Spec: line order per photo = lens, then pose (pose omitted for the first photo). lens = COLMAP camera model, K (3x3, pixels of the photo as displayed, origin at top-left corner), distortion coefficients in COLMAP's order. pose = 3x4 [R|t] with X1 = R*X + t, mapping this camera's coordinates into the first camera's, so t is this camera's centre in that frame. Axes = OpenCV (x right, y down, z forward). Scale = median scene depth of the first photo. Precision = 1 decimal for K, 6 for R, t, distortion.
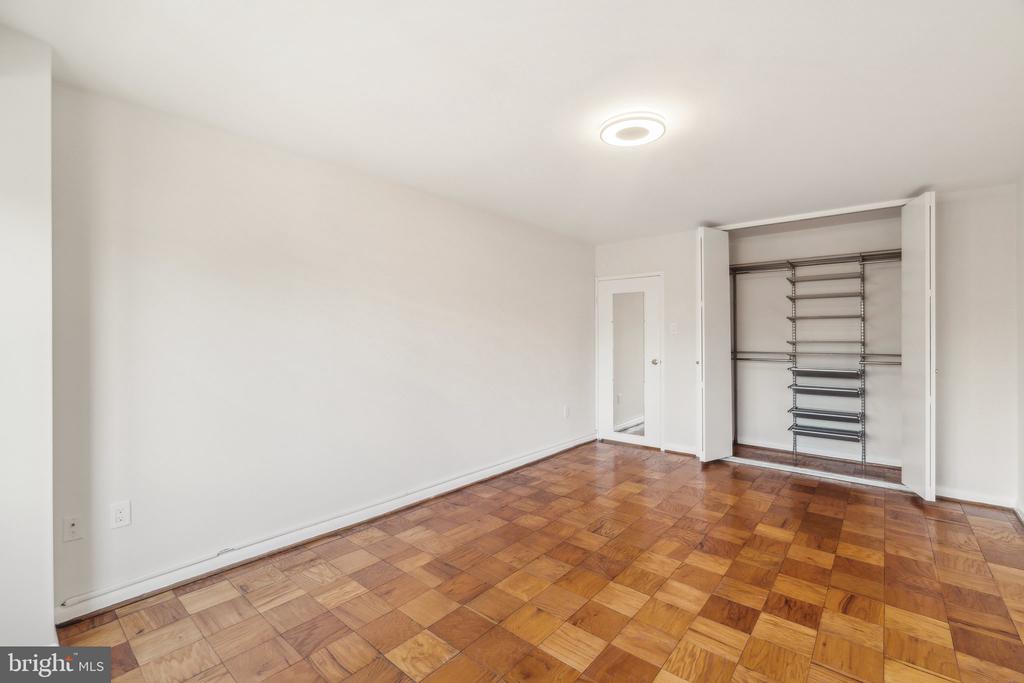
lens RADIAL K [[448.9, 0, 505.1], [0, 448.9, 336.1], [0, 0, 1]] dist [-0.000733, 0.000892]
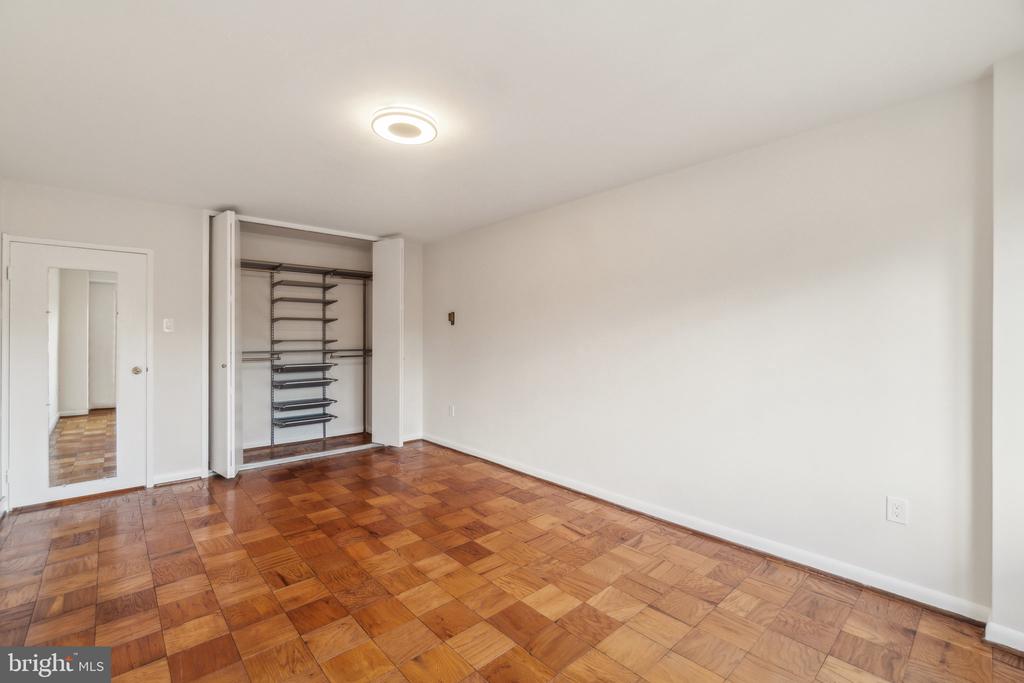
lens RADIAL K [[448.9, 0, 505.1], [0, 448.9, 336.1], [0, 0, 1]] dist [-0.000733, 0.000892]
pose [[0.126029, -0.000121, 0.992027, -0.478171], [-0.002162, 0.999998, 0.000396, 0.000115], [-0.992024, -0.002195, 0.126028, 0.468225]]
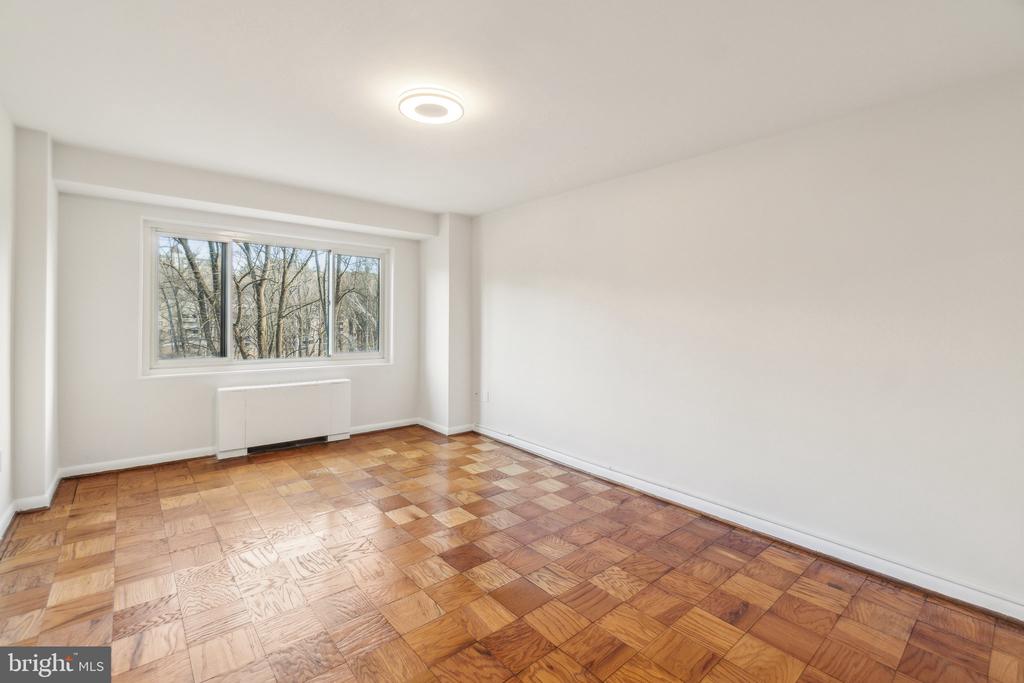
lens RADIAL K [[446.2, 0, 512.5], [0, 446.2, 316.4], [0, 0, 1]] dist [-0.002916, -0.000149]
pose [[-0.147005, -0.004973, -0.989123, 0.868025], [-0.018216, 0.999831, -0.002319, 0.000451], [0.988968, 0.017677, -0.147071, 0.935820]]
